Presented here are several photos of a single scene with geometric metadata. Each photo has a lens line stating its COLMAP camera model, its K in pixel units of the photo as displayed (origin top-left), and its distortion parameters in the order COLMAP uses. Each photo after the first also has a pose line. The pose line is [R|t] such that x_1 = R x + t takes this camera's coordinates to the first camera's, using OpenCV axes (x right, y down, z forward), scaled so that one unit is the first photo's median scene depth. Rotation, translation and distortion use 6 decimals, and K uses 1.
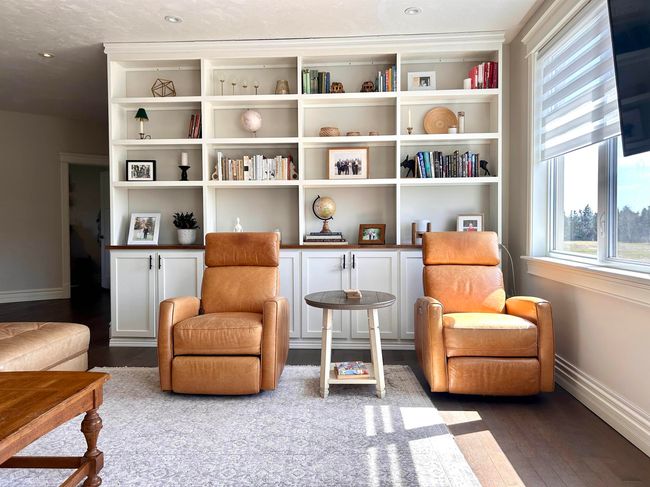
lens RADIAL K [[497.0, 0, 326.0], [0, 497.0, 241.2], [0, 0, 1]] dist [0.039029, -0.030574]
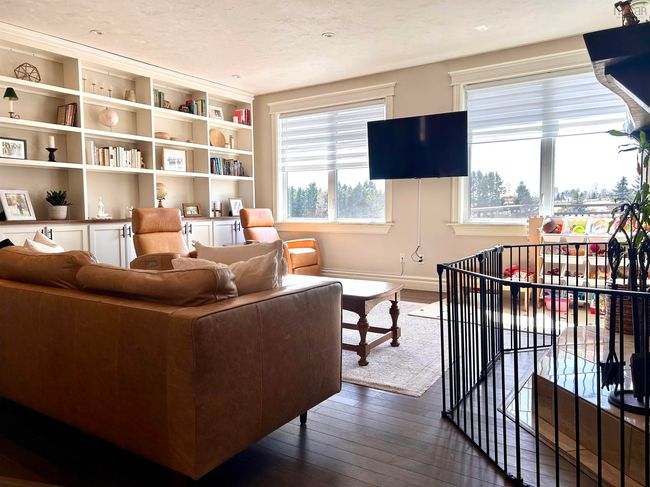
lens RADIAL K [[497.0, 0, 324.6], [0, 497.0, 244.4], [0, 0, 1]] dist [0.039029, -0.030574]
pose [[0.485653, -0.064248, 0.871787, -1.008875], [0.018747, 0.997832, 0.063094, 0.003273], [-0.873950, -0.014299, 0.485805, -0.074790]]
